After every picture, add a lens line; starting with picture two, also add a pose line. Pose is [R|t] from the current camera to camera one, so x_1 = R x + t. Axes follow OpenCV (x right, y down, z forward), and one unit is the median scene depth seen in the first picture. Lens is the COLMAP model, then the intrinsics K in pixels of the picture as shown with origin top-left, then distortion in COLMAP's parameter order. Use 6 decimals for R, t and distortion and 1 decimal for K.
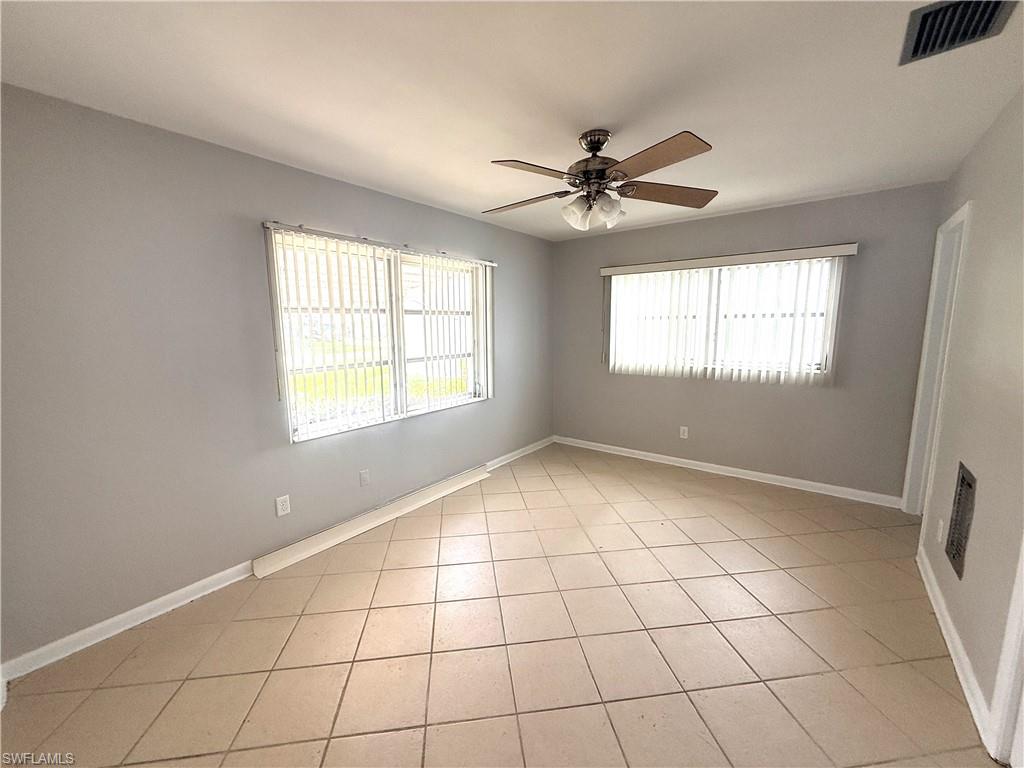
lens RADIAL K [[407.3, 0, 512.0], [0, 407.3, 384.0], [0, 0, 1]] dist [0.000574, 0.000127]
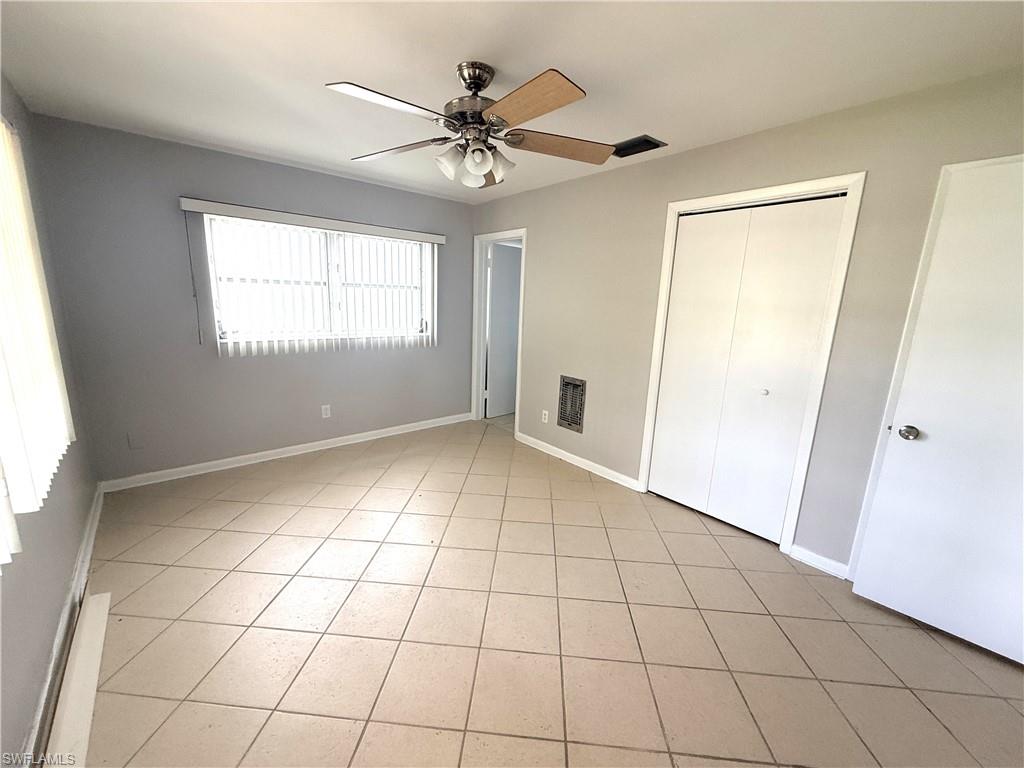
lens RADIAL K [[407.3, 0, 512.0], [0, 407.3, 384.0], [0, 0, 1]] dist [0.000574, 0.000127]
pose [[0.210841, -0.187477, 0.959374, -0.420998], [0.103760, 0.980184, 0.168740, -0.062037], [-0.971998, 0.063967, 0.226116, 0.457379]]
